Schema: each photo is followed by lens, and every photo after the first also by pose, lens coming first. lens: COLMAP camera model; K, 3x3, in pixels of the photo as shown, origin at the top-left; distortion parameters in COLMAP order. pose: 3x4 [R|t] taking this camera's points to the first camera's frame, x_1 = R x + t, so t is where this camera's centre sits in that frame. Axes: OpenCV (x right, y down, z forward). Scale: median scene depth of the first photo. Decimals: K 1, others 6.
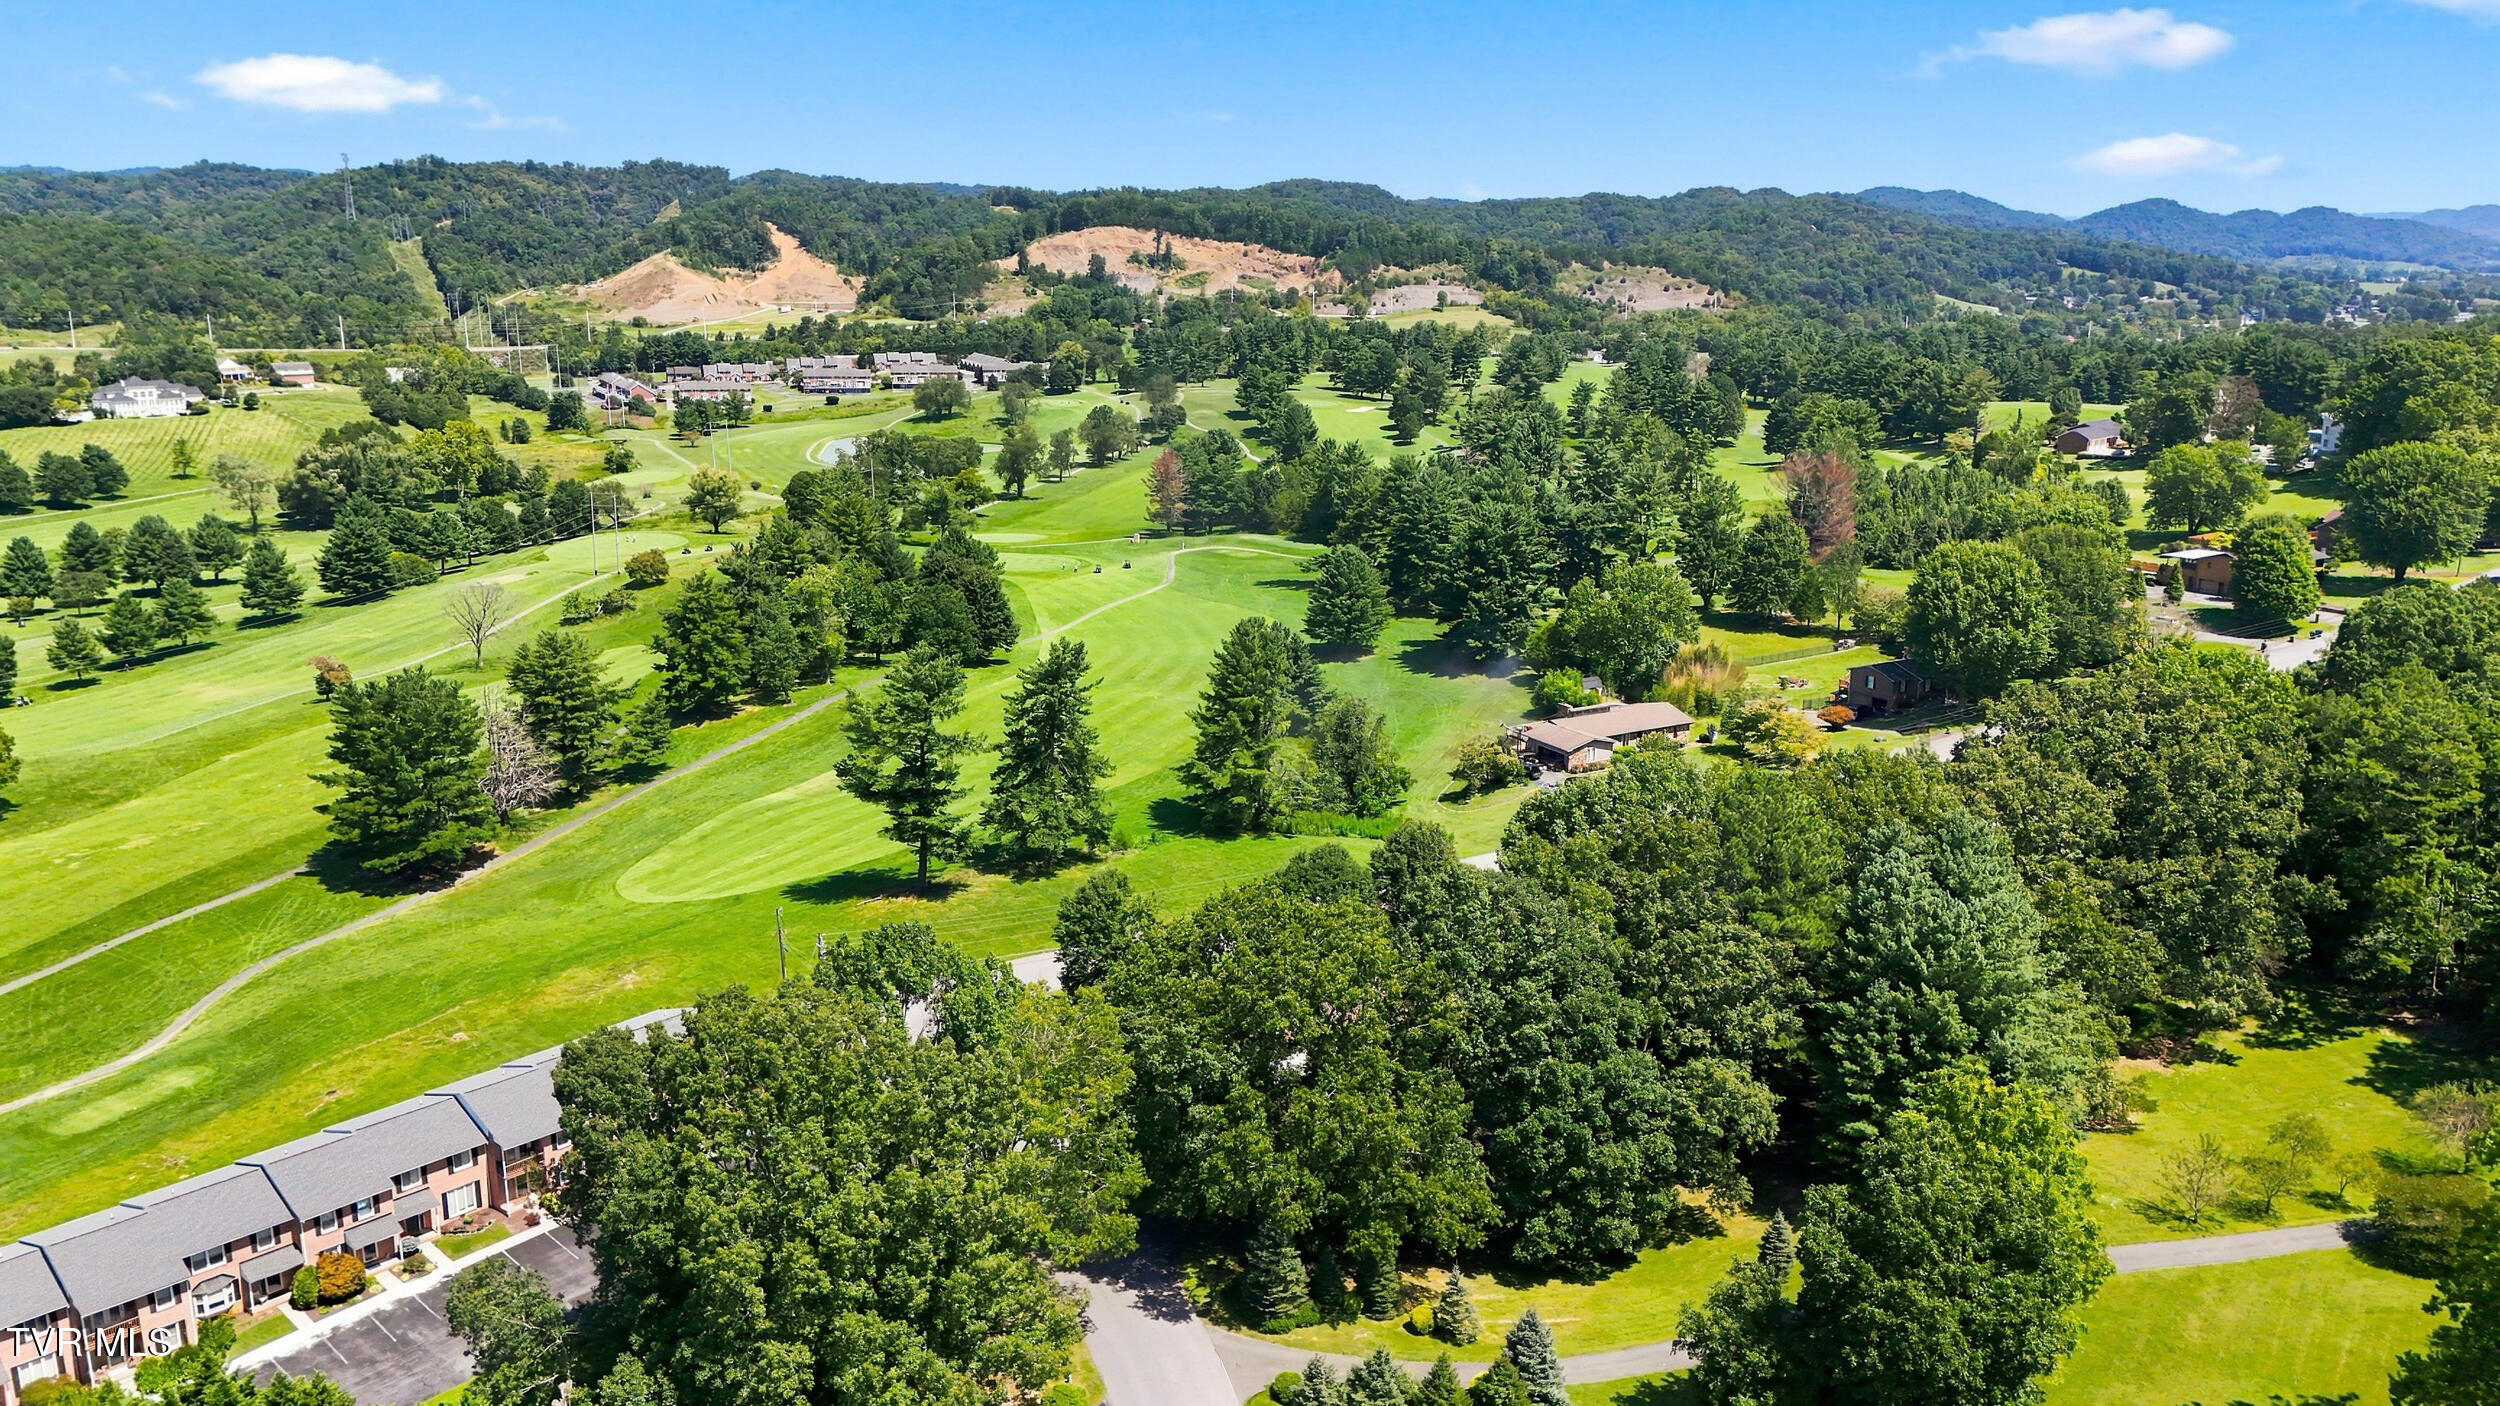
lens RADIAL K [[1821.8, 0, 1250.0], [0, 1821.8, 703.0], [0, 0, 1]] dist [0.089164, -0.099831]
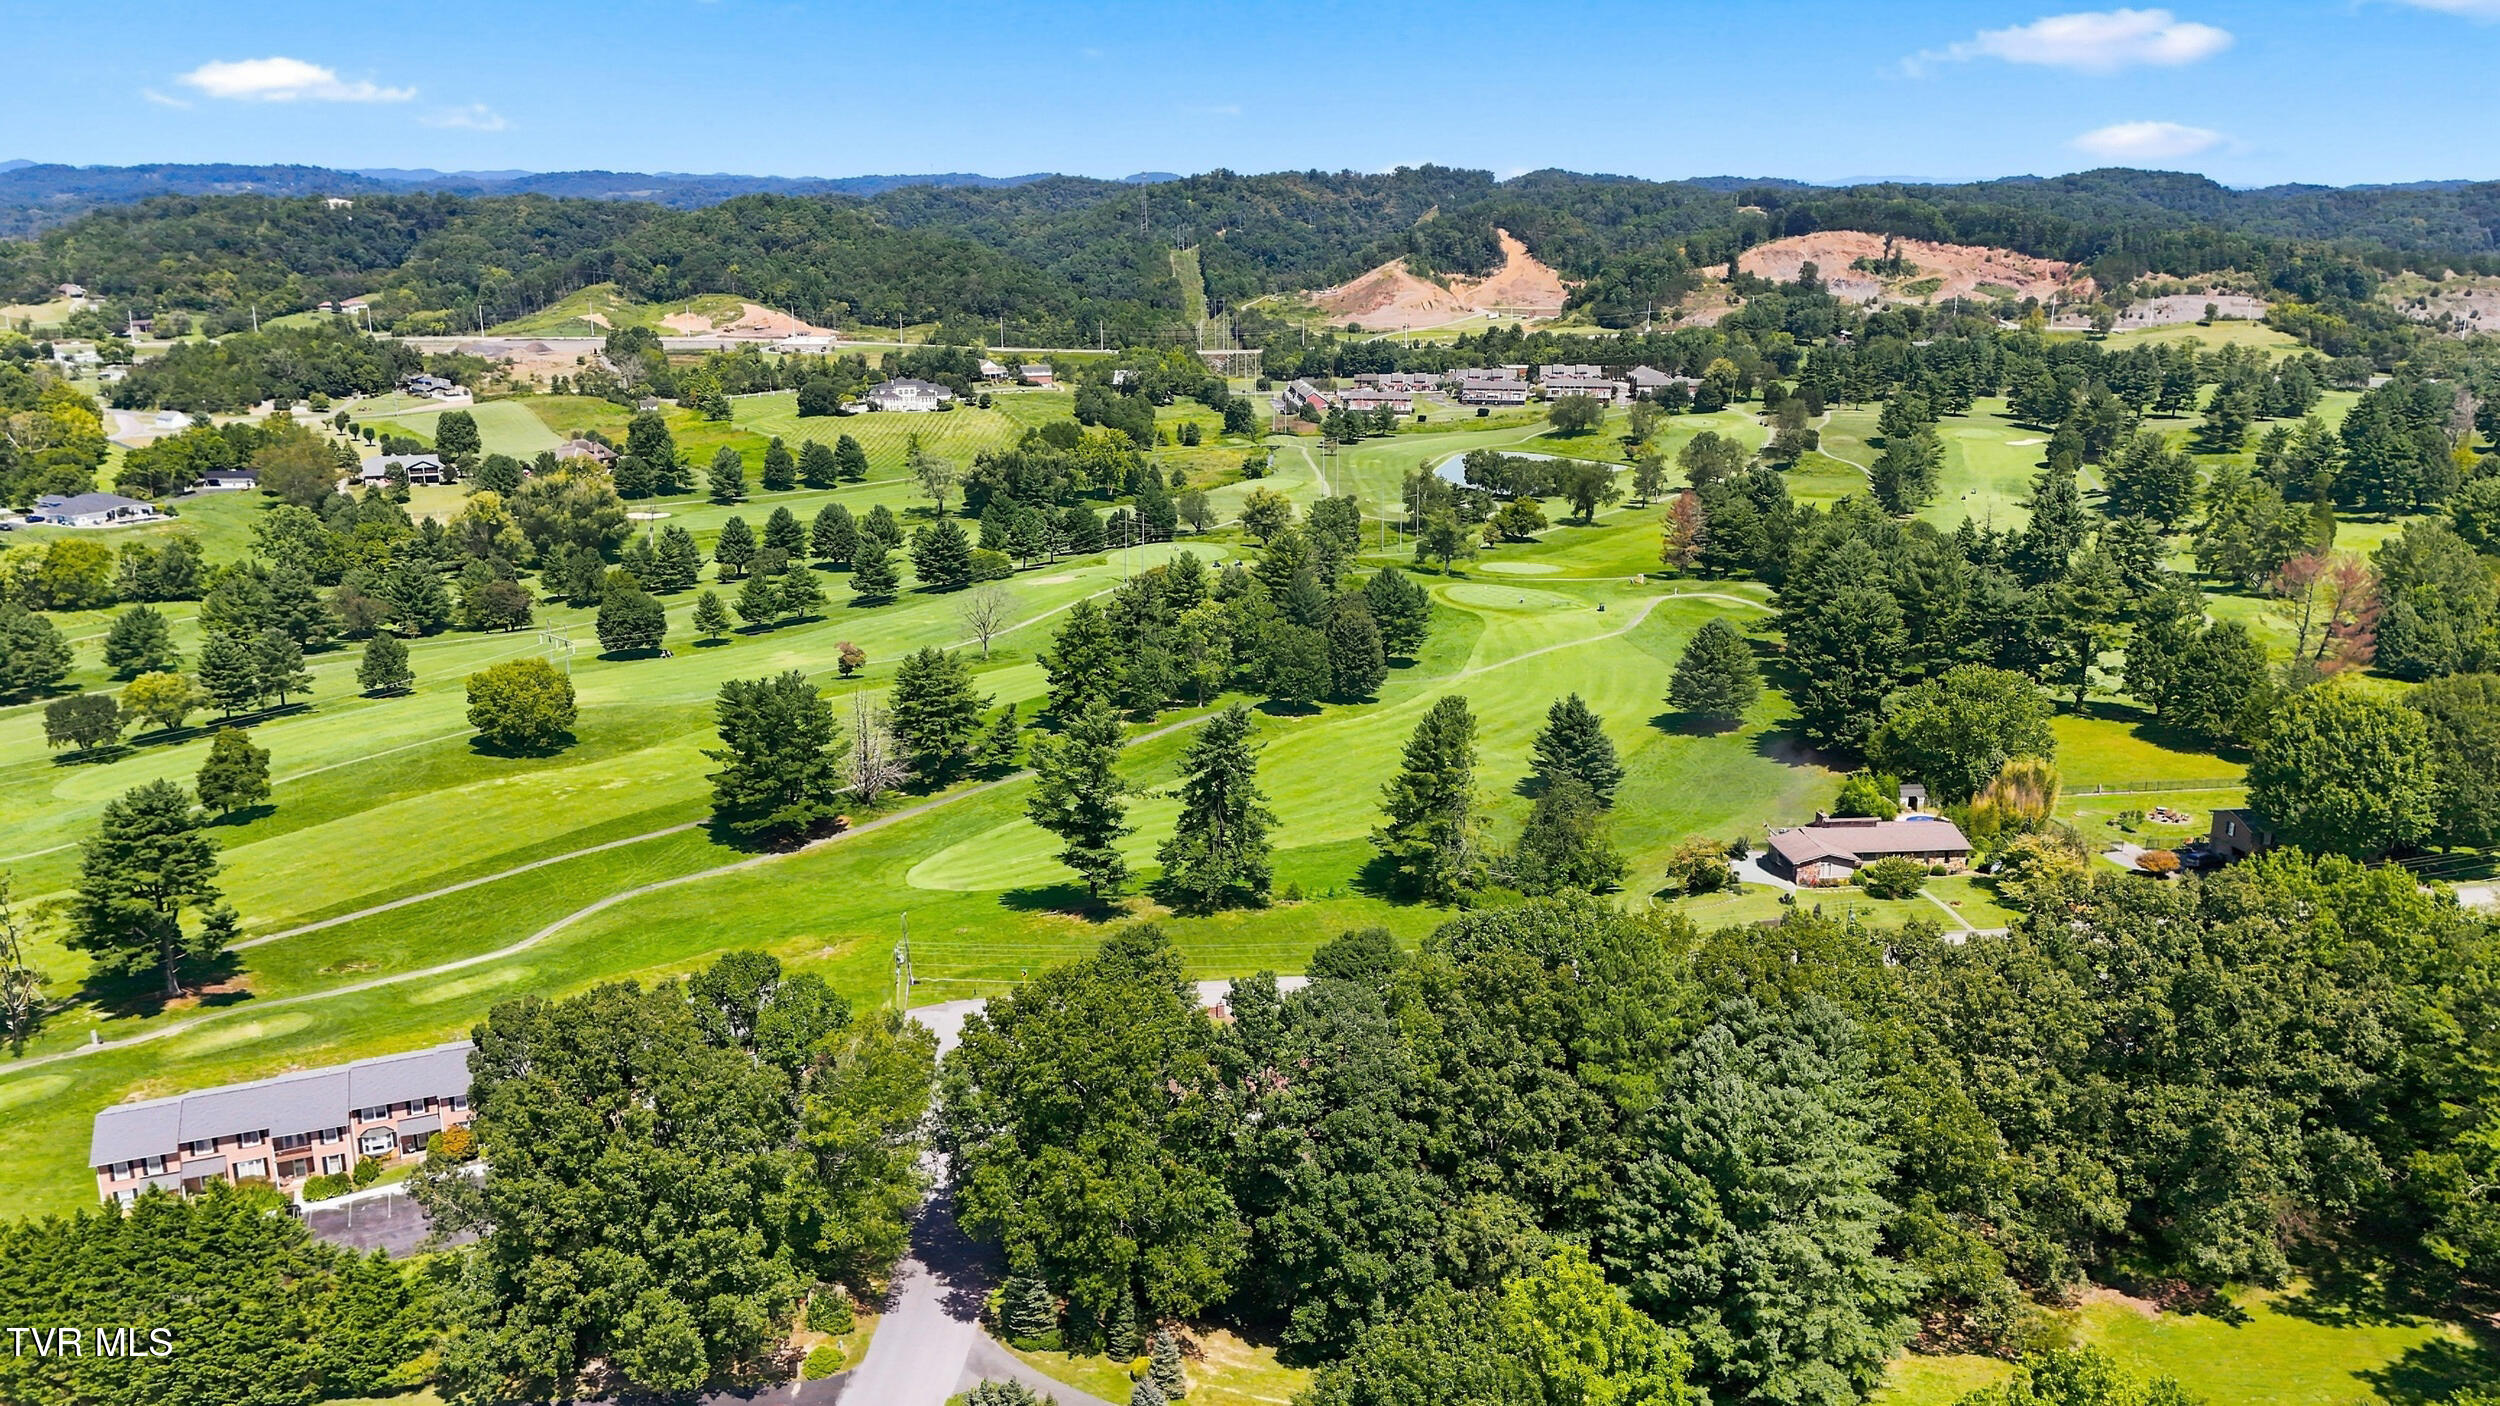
lens RADIAL K [[1821.8, 0, 1250.0], [0, 1821.8, 703.0], [0, 0, 1]] dist [0.089164, -0.099831]
pose [[0.915965, 0.101428, -0.388228, 0.073480], [-0.099731, 0.994711, 0.024576, -0.014032], [0.388667, 0.016208, 0.921236, -0.002730]]
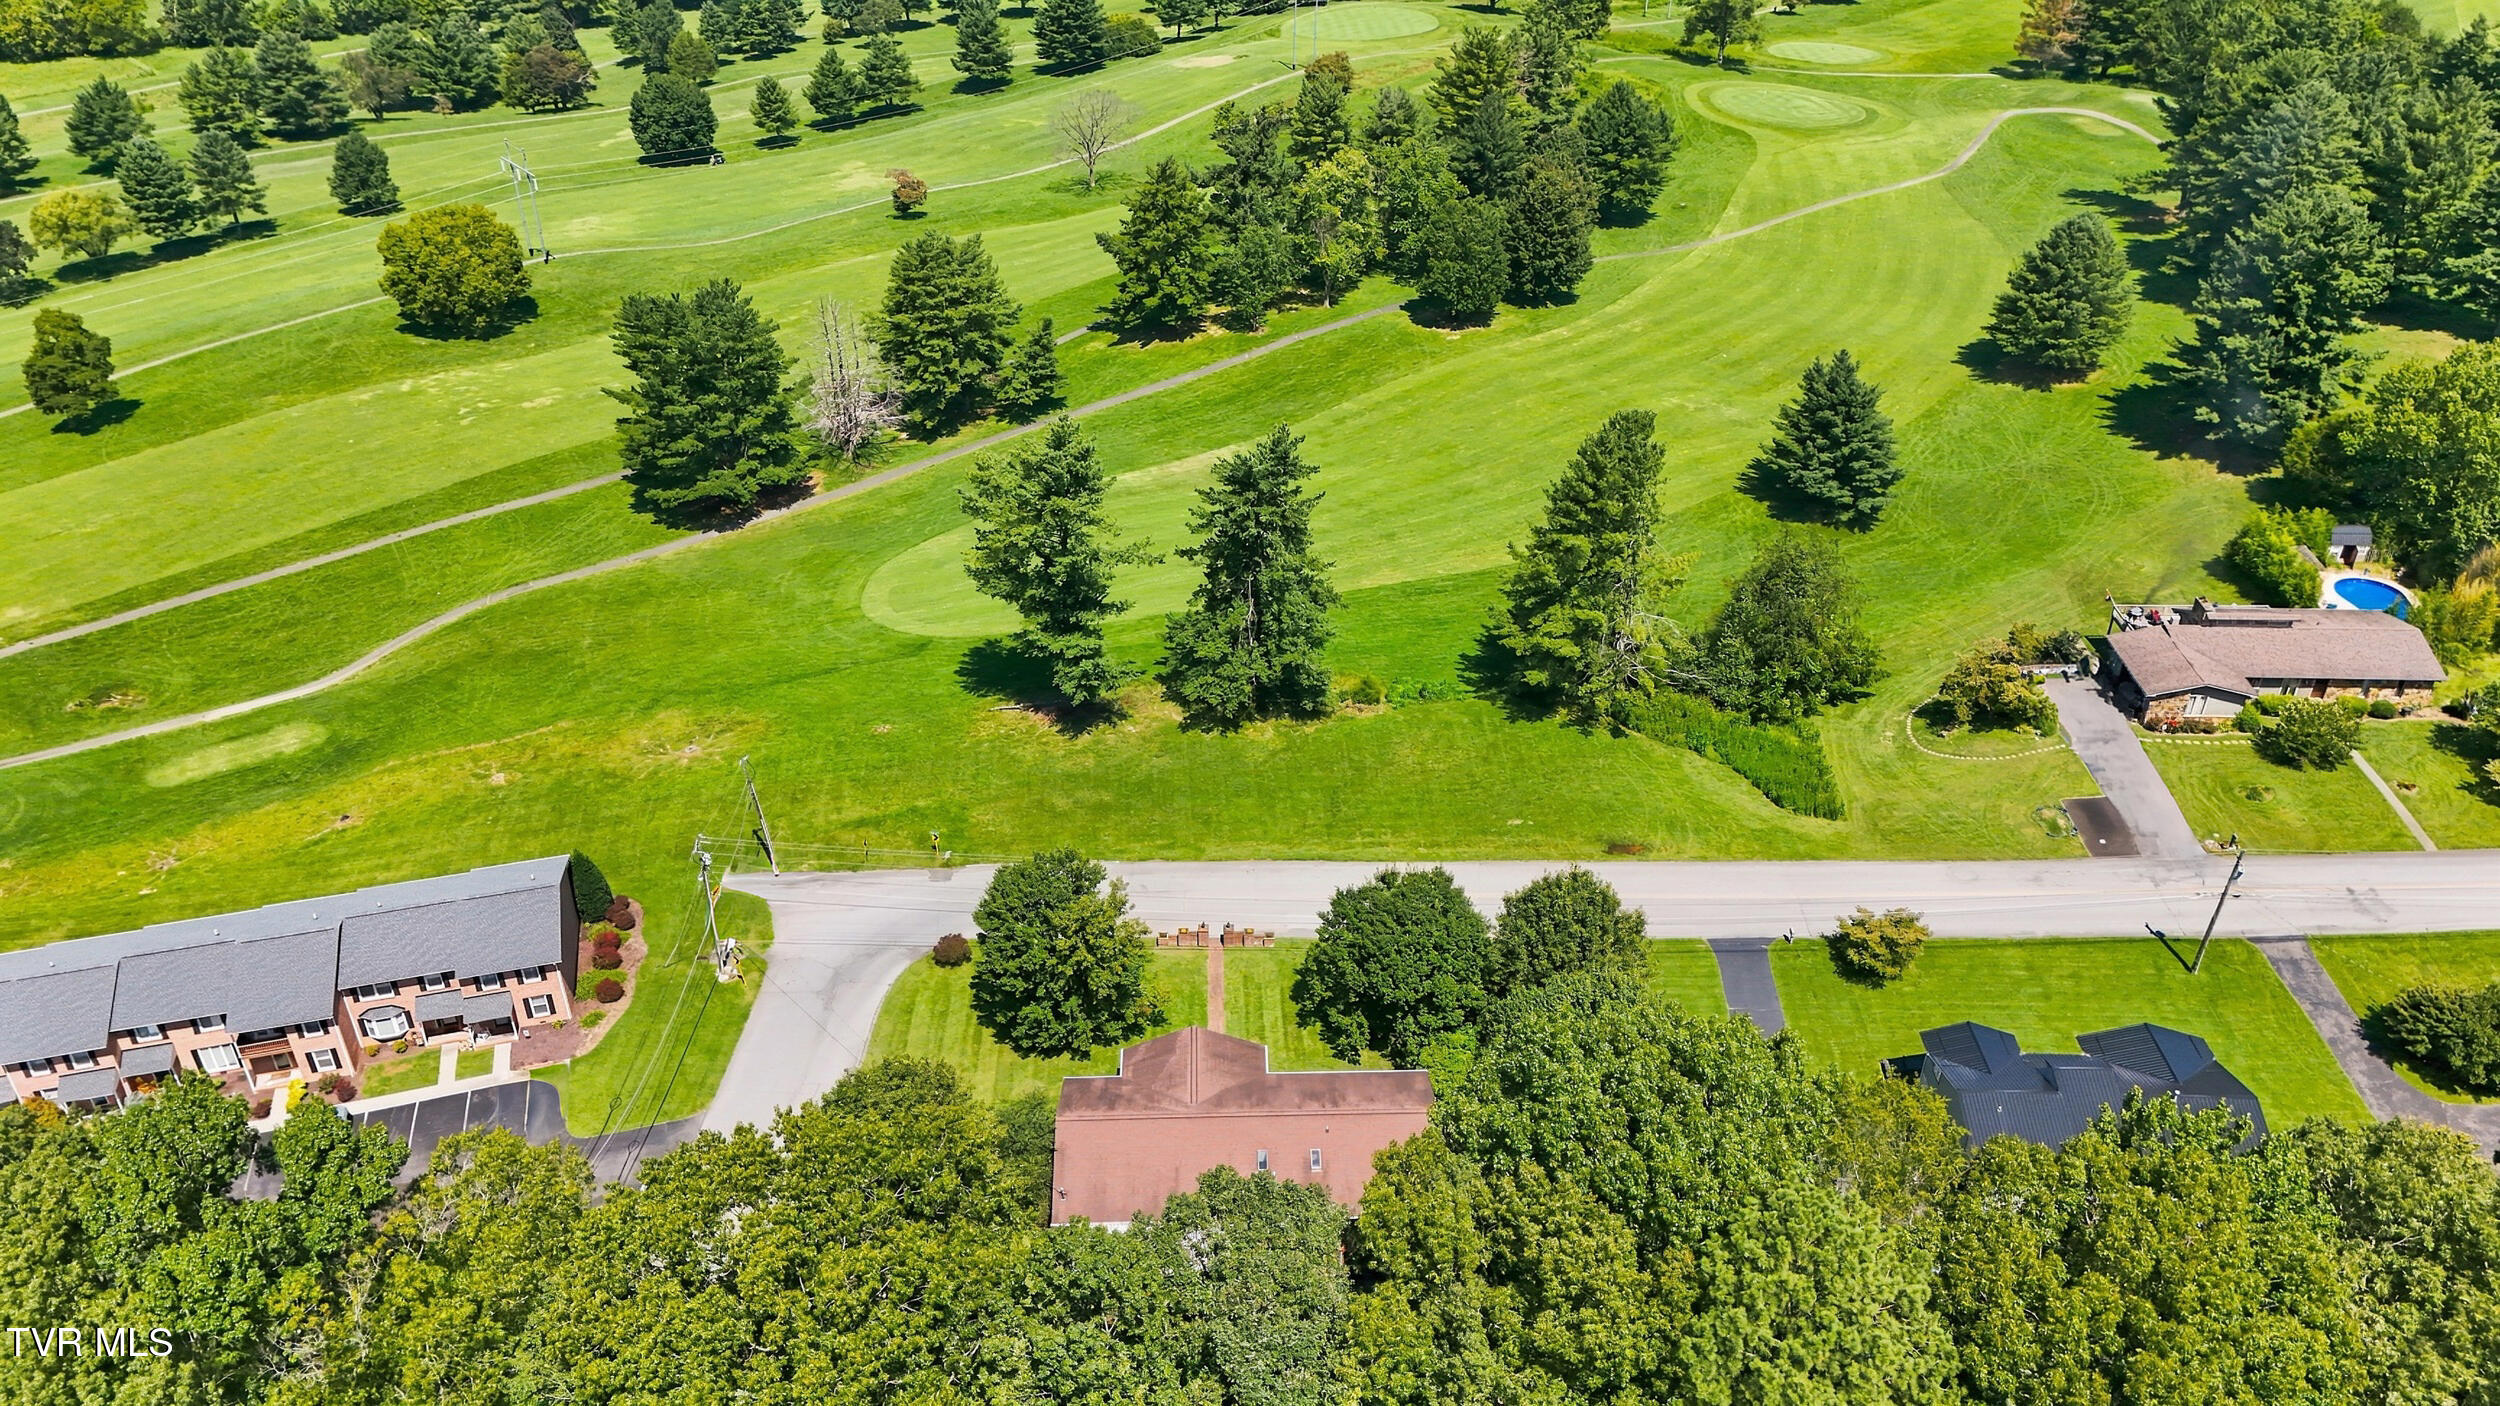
lens RADIAL K [[1844.4, 0, 1250.0], [0, 1844.4, 703.0], [0, 0, 1]] dist [0.077091, -0.081790]
pose [[0.847775, 0.277944, -0.451691, 0.053511], [-0.125985, 0.932838, 0.337552, -0.039005], [0.515175, -0.229261, 0.825853, 0.082466]]
